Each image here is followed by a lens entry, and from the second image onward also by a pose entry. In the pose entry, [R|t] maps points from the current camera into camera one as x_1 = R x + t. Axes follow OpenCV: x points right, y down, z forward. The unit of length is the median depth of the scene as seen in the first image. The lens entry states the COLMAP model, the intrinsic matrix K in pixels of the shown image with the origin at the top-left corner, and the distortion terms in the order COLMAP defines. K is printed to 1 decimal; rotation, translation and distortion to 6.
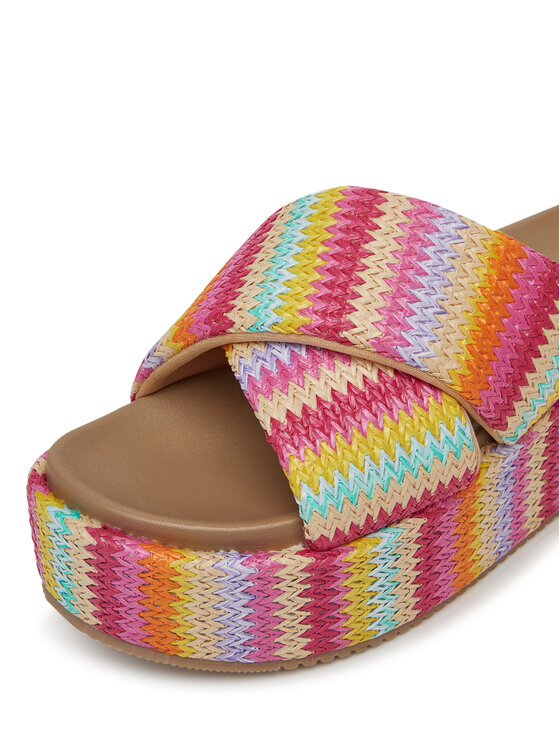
lens RADIAL K [[1309.2, 0, 280.0], [0, 1309.2, 373.0], [0, 0, 1]] dist [0.020744, 0.030526]
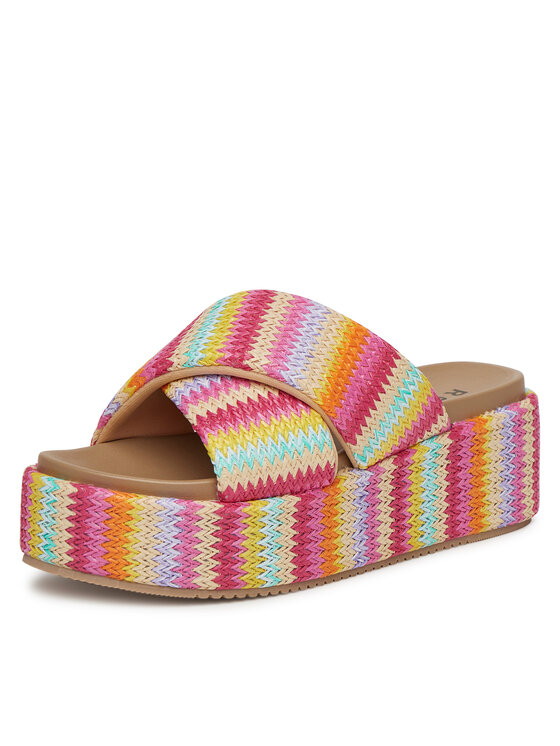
lens RADIAL K [[2604.4, 0, 280.0], [0, 2604.4, 373.0], [0, 0, 1]] dist [-0.063081, 0.619451]
pose [[0.998516, 0.035144, 0.041609, -0.036905], [-0.017702, 0.931890, -0.362308, 1.057170], [-0.051508, 0.361033, 0.931129, -1.789104]]
